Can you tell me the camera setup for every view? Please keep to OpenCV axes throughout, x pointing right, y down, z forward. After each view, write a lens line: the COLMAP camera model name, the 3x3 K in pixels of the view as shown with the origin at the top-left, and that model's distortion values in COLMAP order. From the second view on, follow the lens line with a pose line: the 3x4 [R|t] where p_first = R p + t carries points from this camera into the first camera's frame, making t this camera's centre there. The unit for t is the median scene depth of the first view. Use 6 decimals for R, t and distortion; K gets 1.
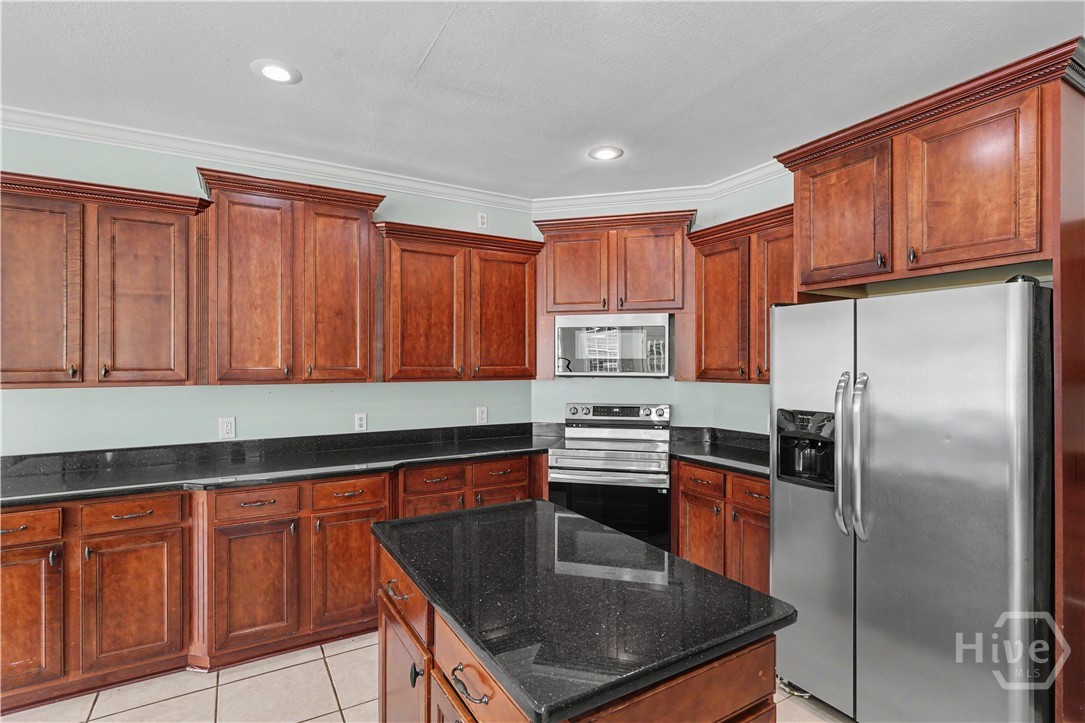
lens RADIAL K [[517.0, 0, 515.4], [0, 517.0, 364.9], [0, 0, 1]] dist [0.003157, 0.000794]
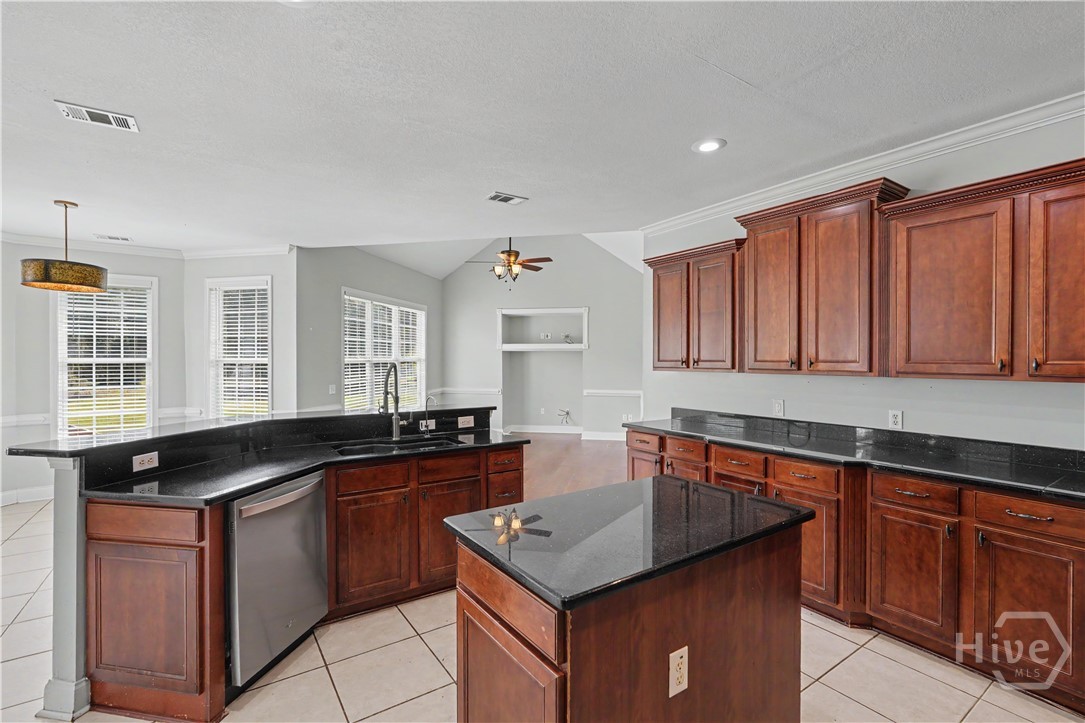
lens RADIAL K [[480.3, 0, 539.1], [0, 480.3, 360.6], [0, 0, 1]] dist [-0.003951, -0.000212]
pose [[0.099452, 0.006950, -0.995018, 0.566786], [-0.001749, 0.999975, 0.006810, -0.001139], [0.995041, 0.001063, 0.099462, 0.305355]]
